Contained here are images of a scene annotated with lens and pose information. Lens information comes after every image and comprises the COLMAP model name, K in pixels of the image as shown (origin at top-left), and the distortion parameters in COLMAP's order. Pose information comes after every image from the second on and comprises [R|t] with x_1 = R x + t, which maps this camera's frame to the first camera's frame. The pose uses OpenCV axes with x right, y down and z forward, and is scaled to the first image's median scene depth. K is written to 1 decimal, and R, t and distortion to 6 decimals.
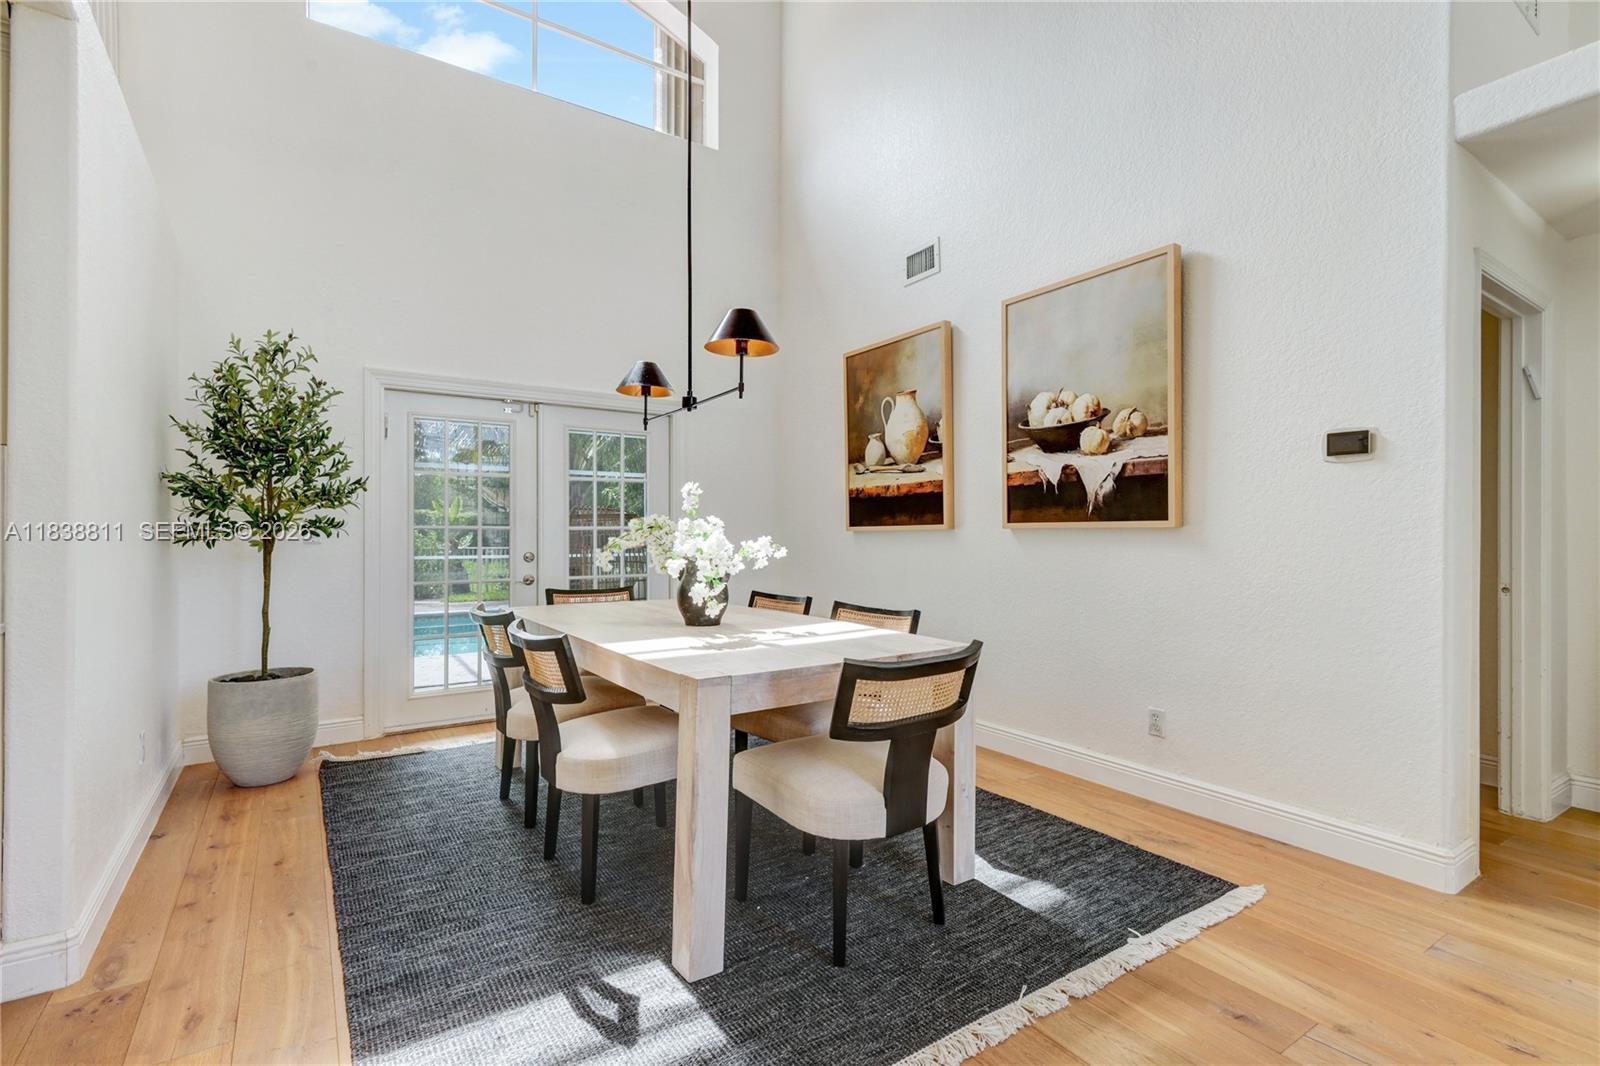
lens RADIAL K [[747.1, 0, 803.9], [0, 747.1, 531.5], [0, 0, 1]] dist [0.001062, -0.000295]
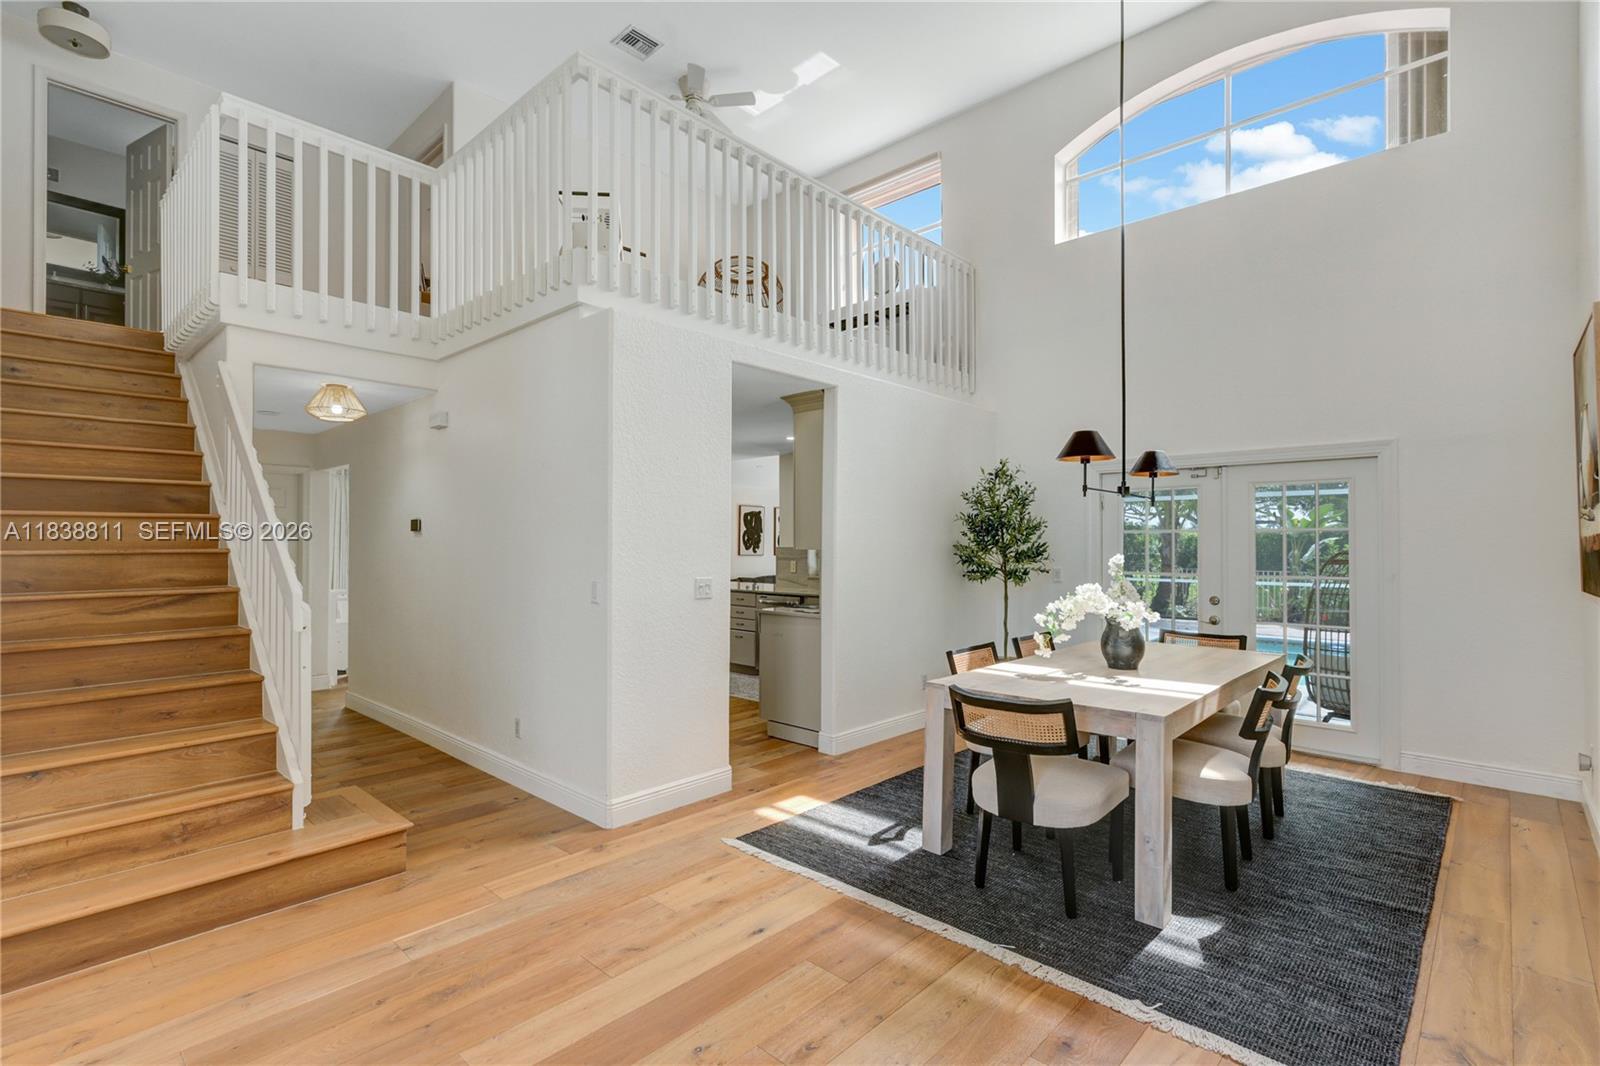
lens RADIAL K [[747.1, 0, 798.8], [0, 747.1, 533.4], [0, 0, 1]] dist [0.001062, -0.000295]
pose [[0.222383, -0.012639, -0.974877, 0.819526], [-0.001904, 0.999908, -0.013398, -0.070841], [0.974958, 0.004836, 0.222338, 0.158840]]
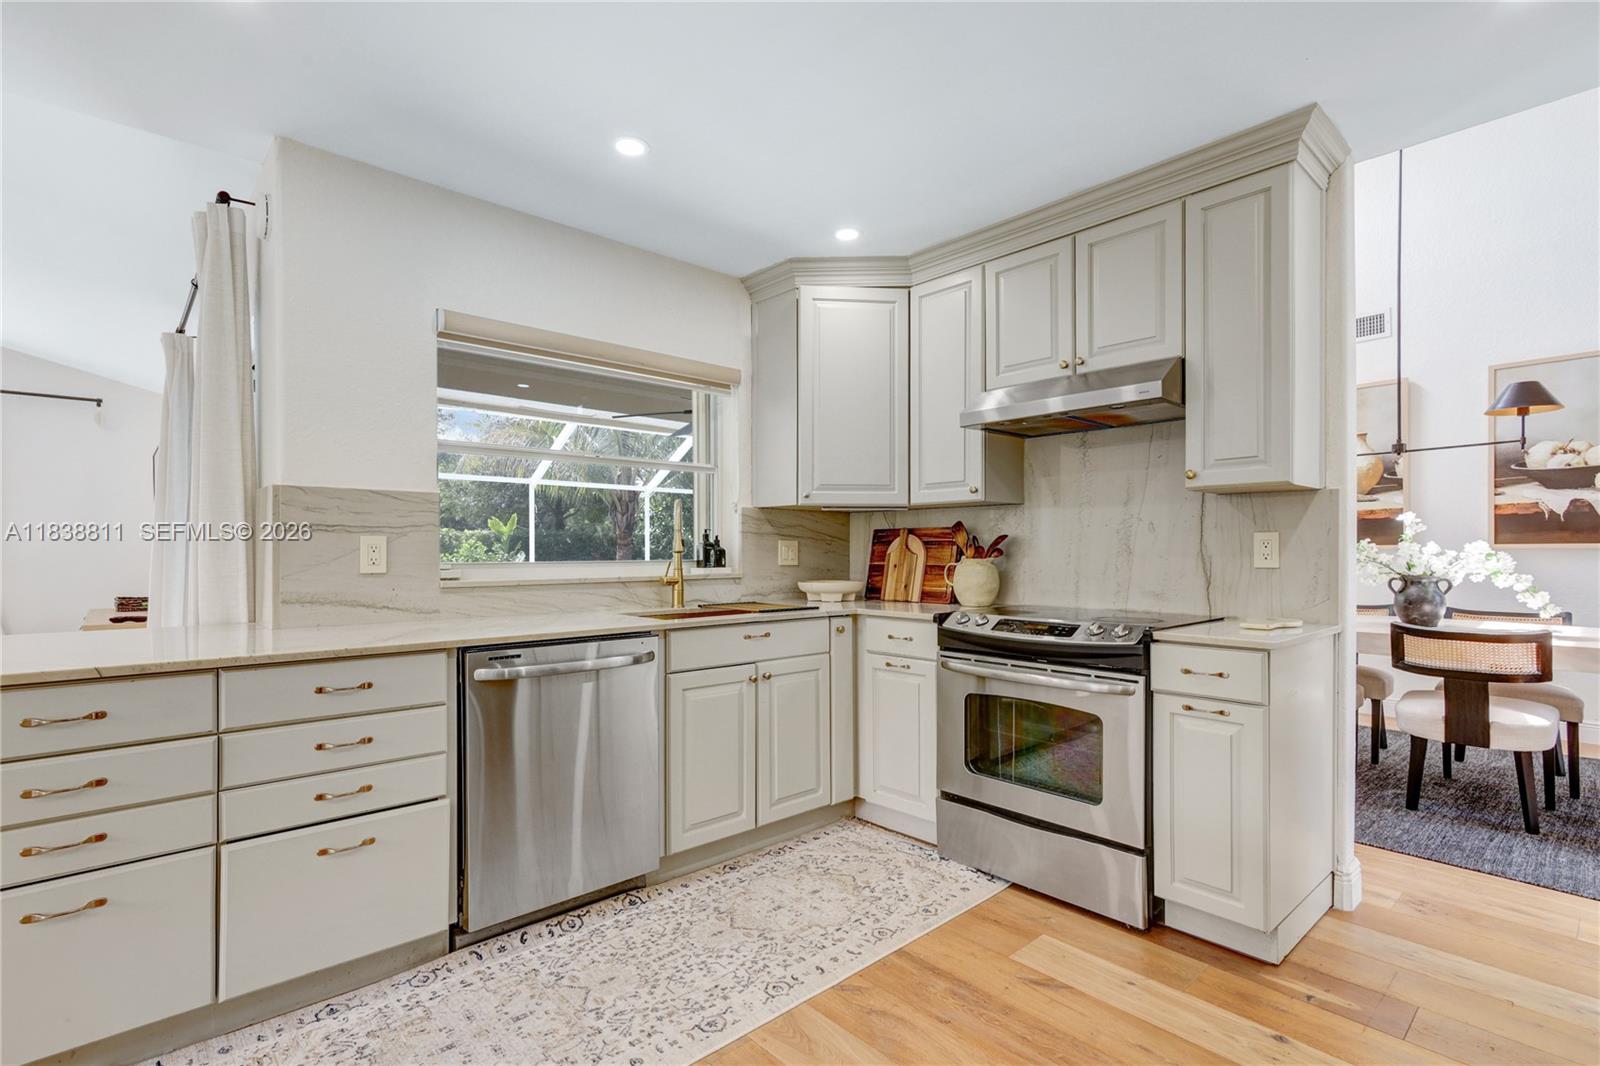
lens RADIAL K [[747.1, 0, 795.2], [0, 747.1, 542.4], [0, 0, 1]] dist [0.001062, -0.000295]
pose [[0.991426, 0.002595, 0.130646, -1.129251], [-0.001416, 0.999957, -0.009120, -0.001083], [-0.130665, 0.008857, 0.991387, -0.089732]]
